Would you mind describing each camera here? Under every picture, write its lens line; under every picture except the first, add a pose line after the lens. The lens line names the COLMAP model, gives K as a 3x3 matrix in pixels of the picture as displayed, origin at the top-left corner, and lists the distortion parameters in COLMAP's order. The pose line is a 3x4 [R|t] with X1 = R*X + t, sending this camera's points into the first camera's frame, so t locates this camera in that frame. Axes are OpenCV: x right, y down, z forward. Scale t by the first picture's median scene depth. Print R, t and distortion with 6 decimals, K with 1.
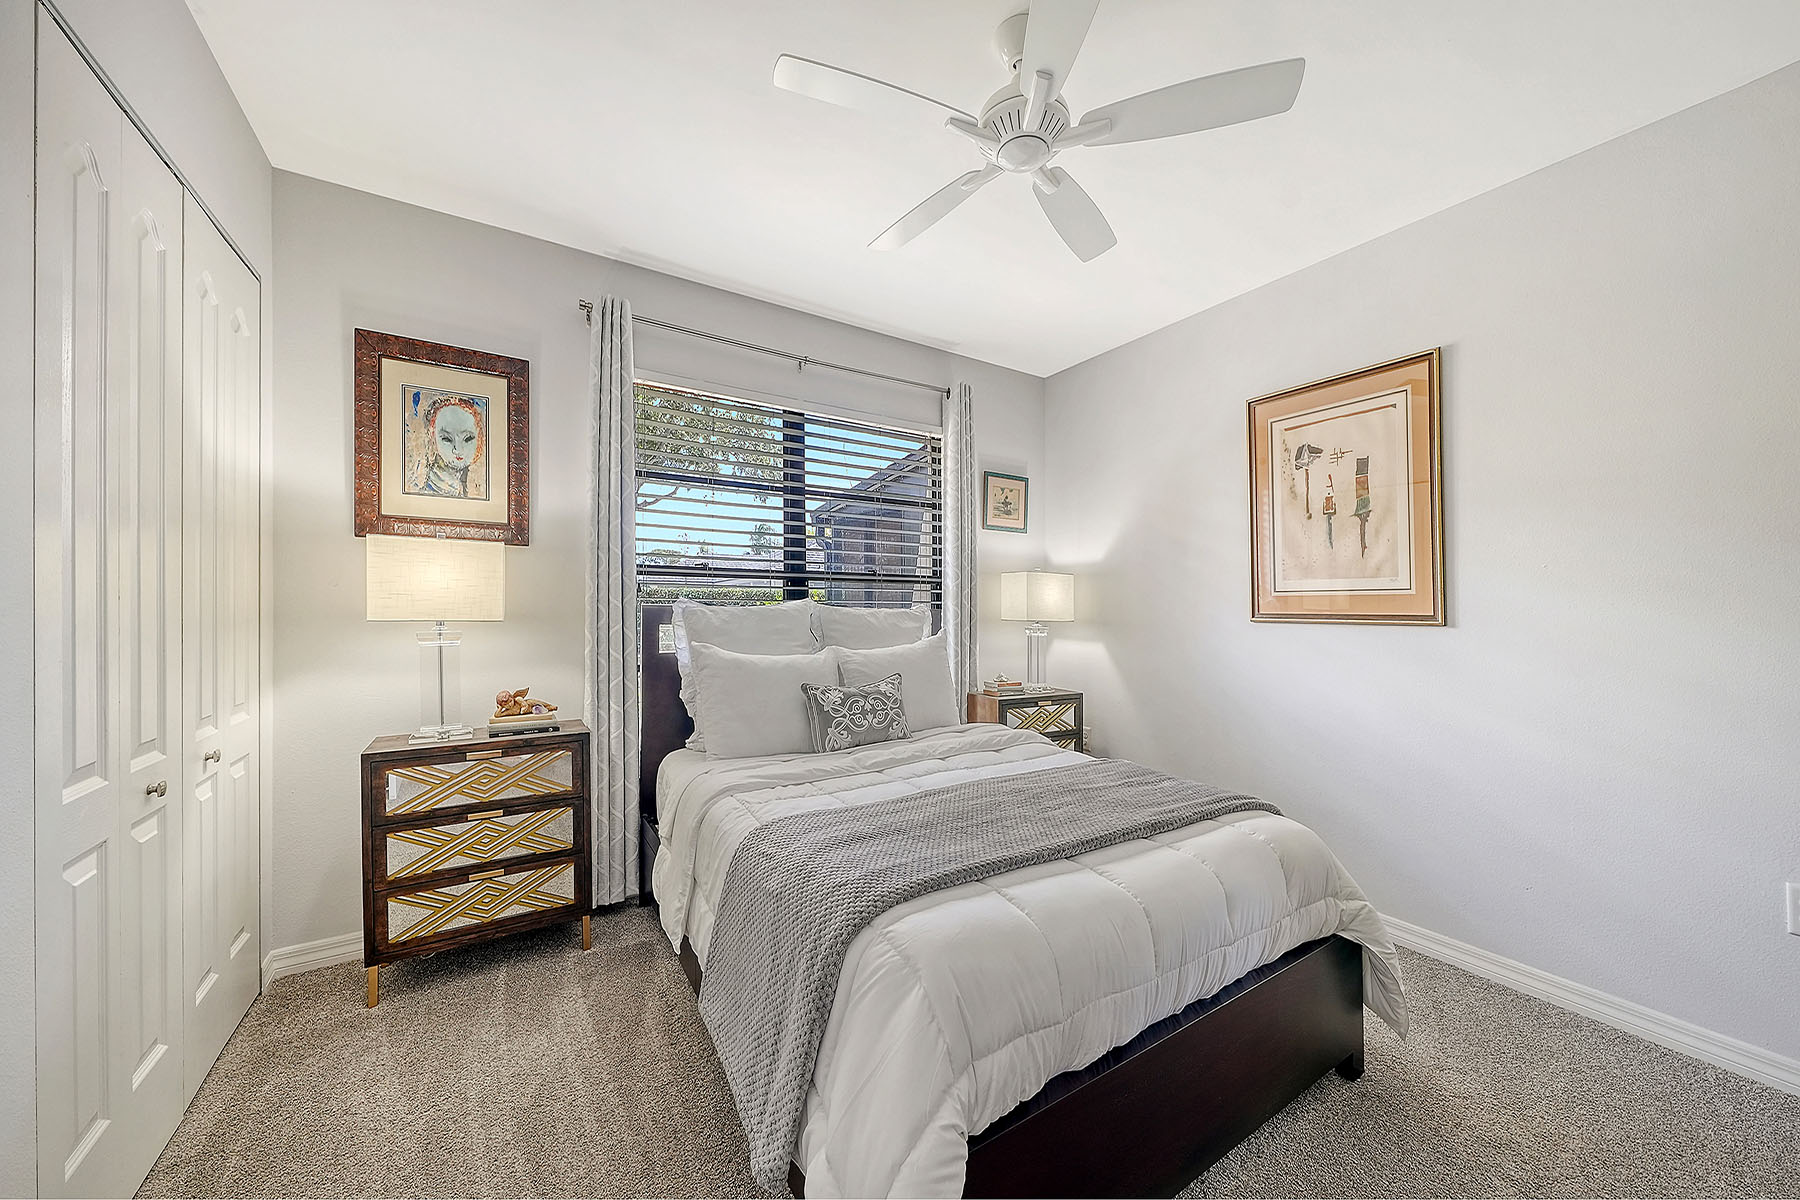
lens RADIAL K [[630.7, 0, 900.0], [0, 630.7, 600.0], [0, 0, 1]] dist [-0.000104, -0.000022]
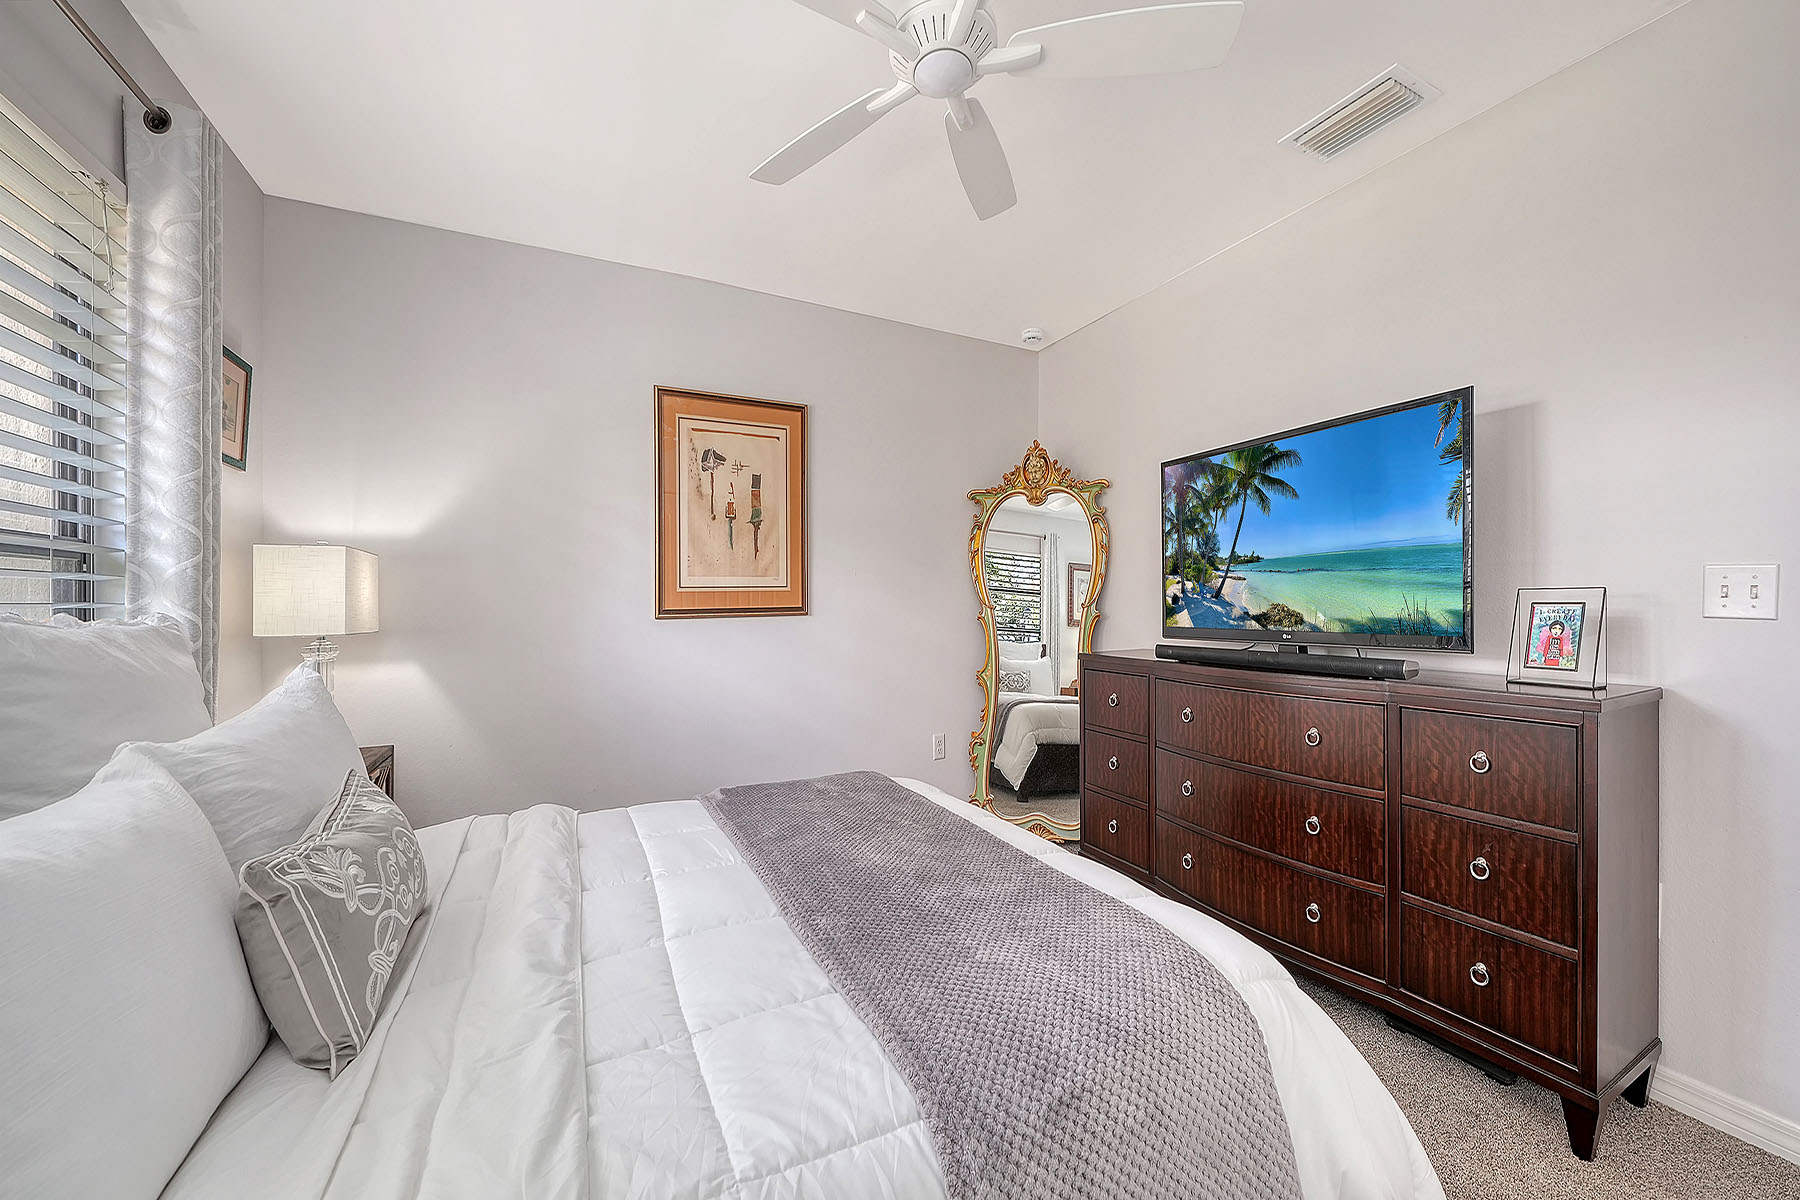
lens RADIAL K [[622.3, 0, 900.0], [0, 622.3, 600.0], [0, 0, 1]] dist [-0.001863, -0.000149]
pose [[0.108031, -0.002860, 0.994143, -0.369714], [0.007804, 0.999967, 0.002029, 0.007779], [-0.994117, 0.007539, 0.108050, 0.578700]]
